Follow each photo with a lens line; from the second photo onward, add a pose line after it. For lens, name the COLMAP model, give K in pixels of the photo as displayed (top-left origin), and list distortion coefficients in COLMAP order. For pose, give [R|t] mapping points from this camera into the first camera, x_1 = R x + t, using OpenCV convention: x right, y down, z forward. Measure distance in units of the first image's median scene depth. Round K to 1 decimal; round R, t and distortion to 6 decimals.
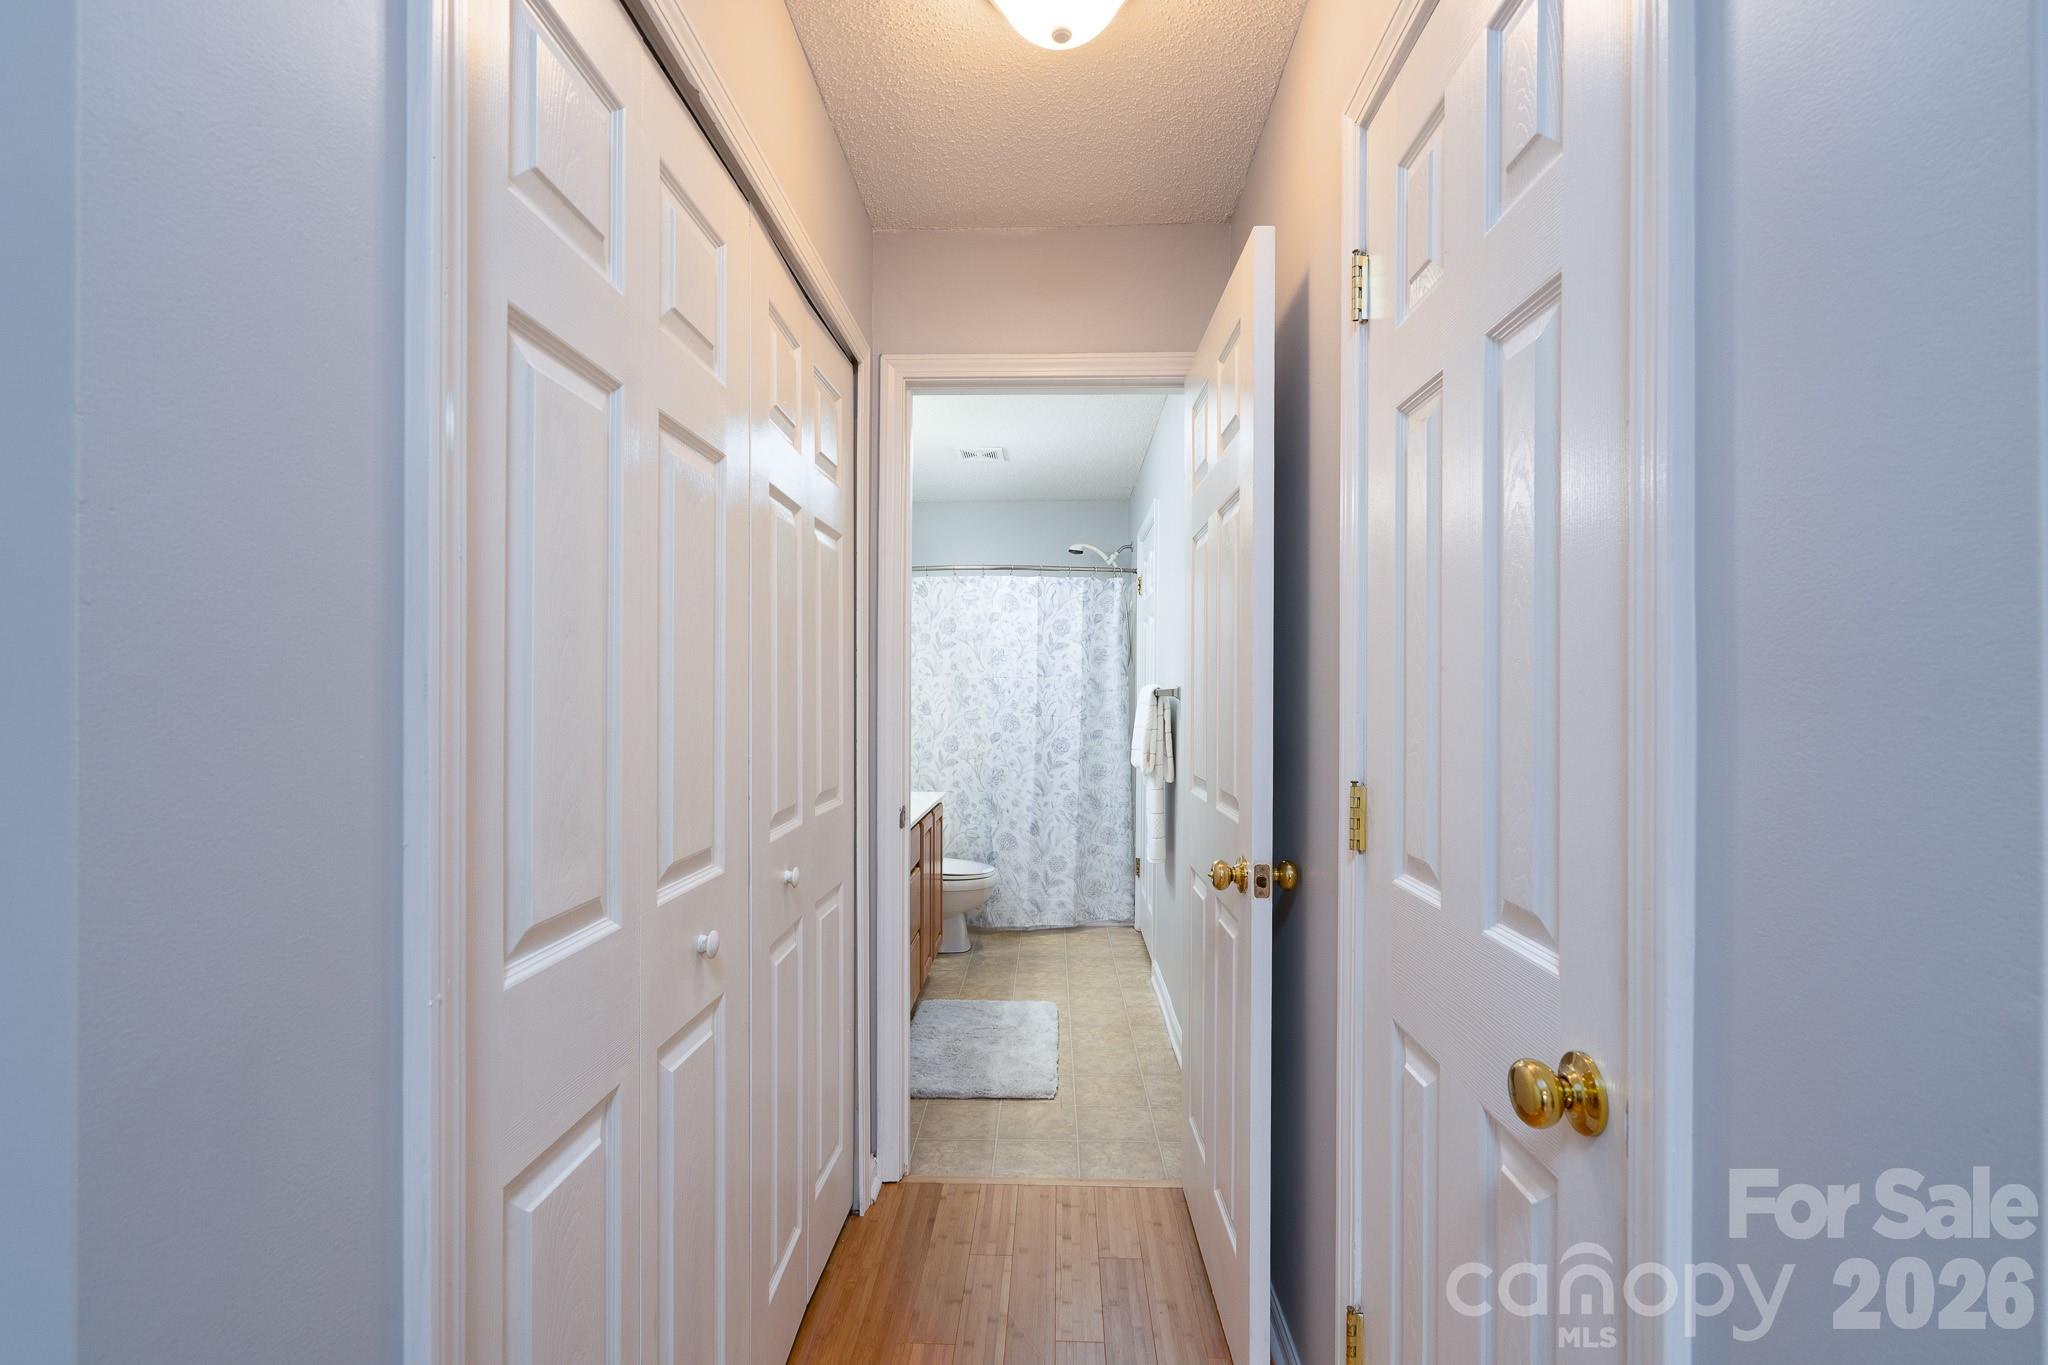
lens RADIAL K [[947.0, 0, 1025.4], [0, 947.0, 692.7], [0, 0, 1]] dist [0.000404, 0.000118]
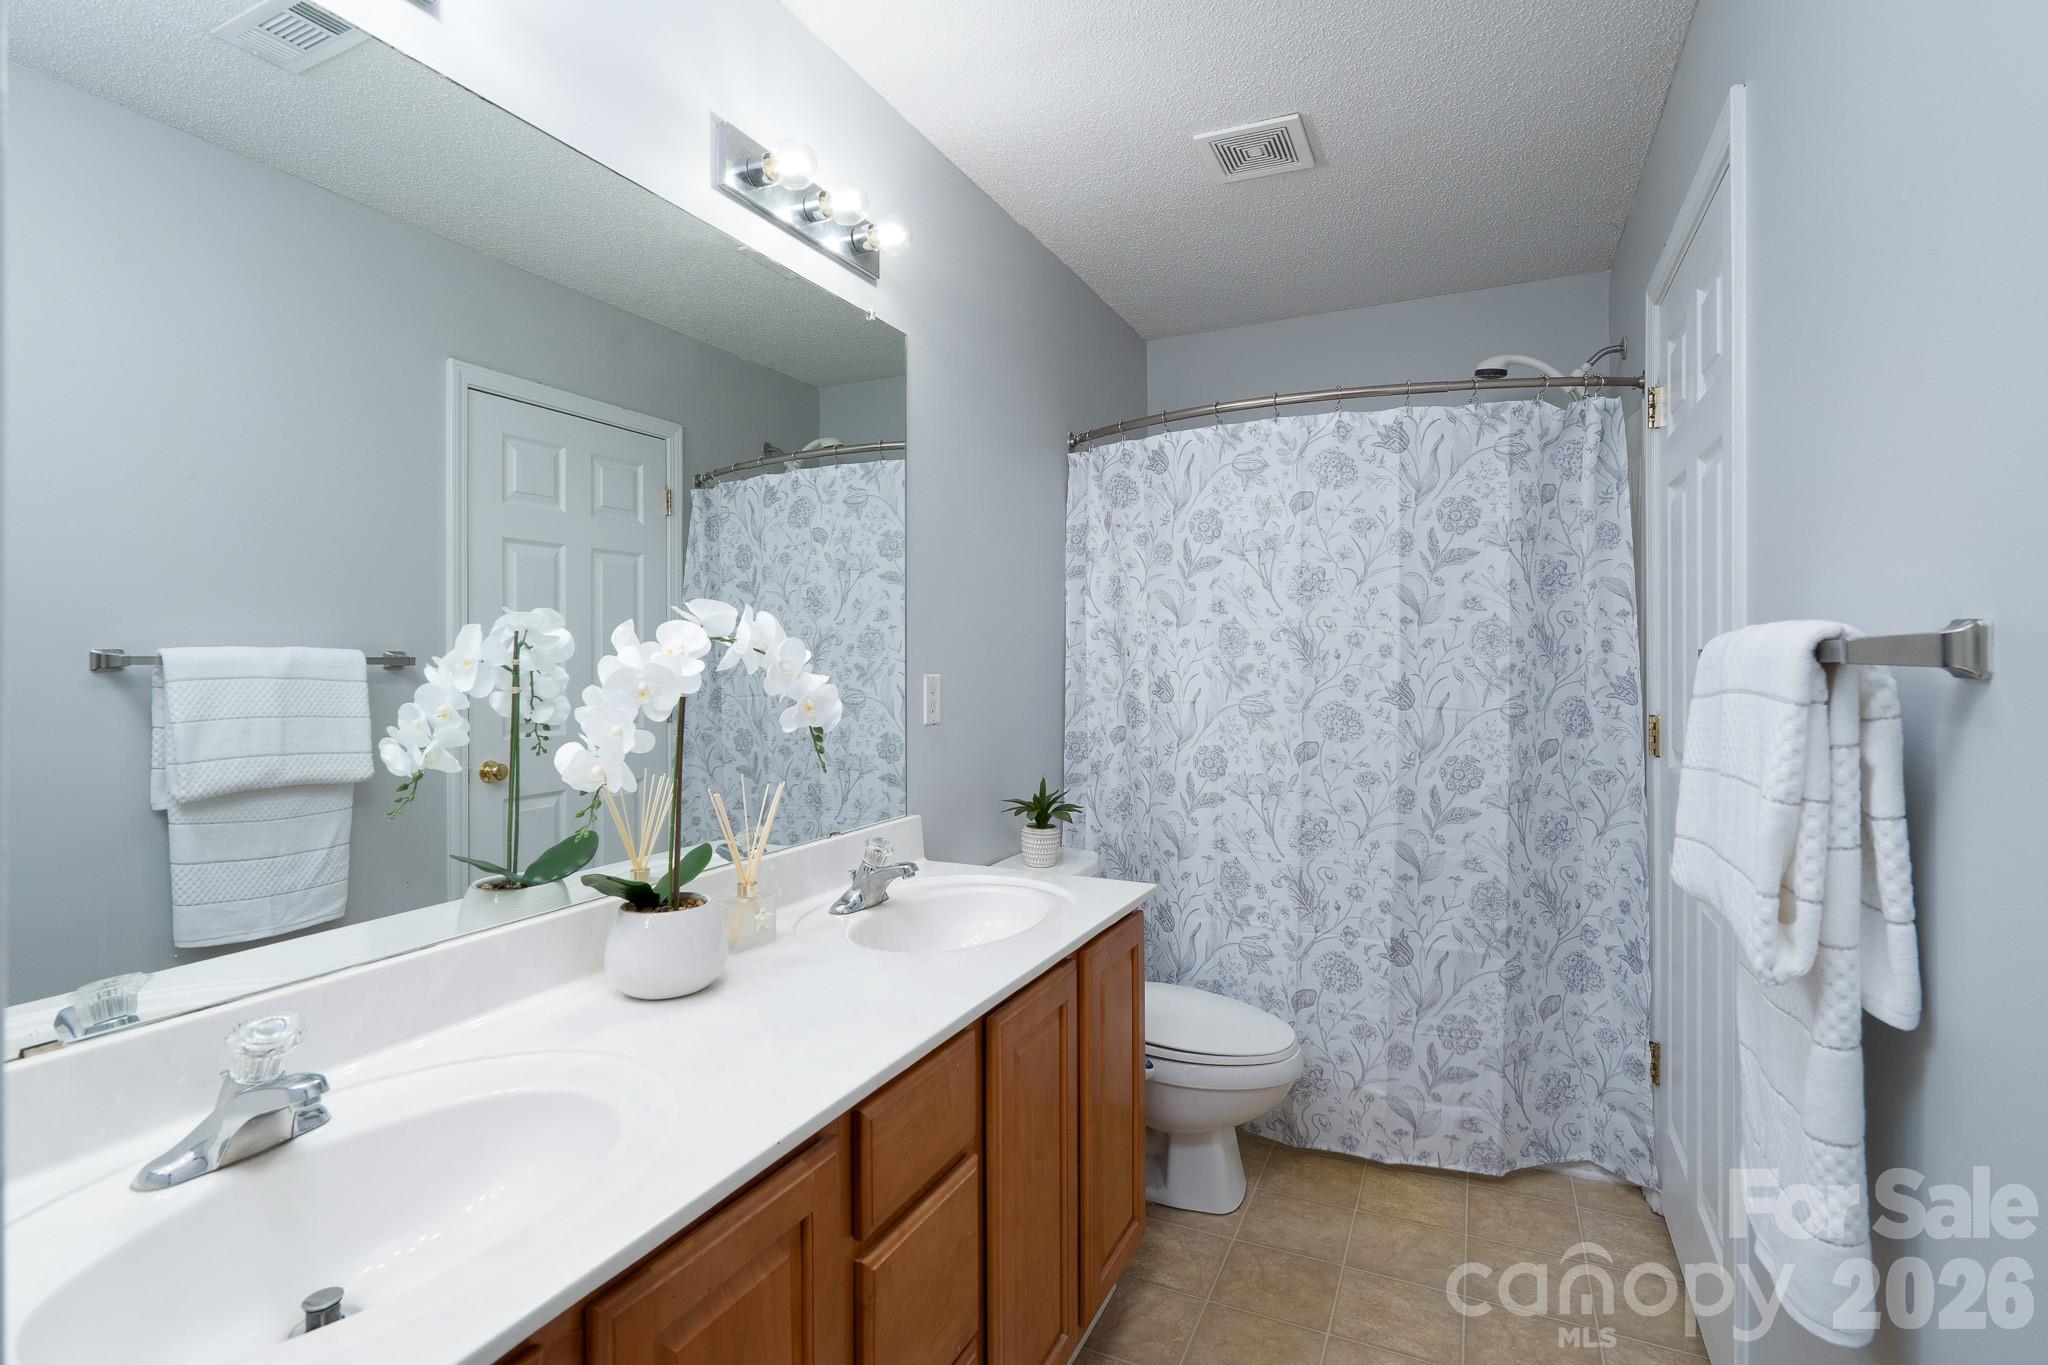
lens RADIAL K [[906.7, 0, 1017.6], [0, 906.7, 638.5], [0, 0, 1]] dist [0.003751, 0.000451]
pose [[0.894142, -0.013438, -0.447583, 0.043288], [0.001786, 0.999649, -0.026445, 0.001953], [0.447781, 0.022847, 0.893851, 0.519701]]
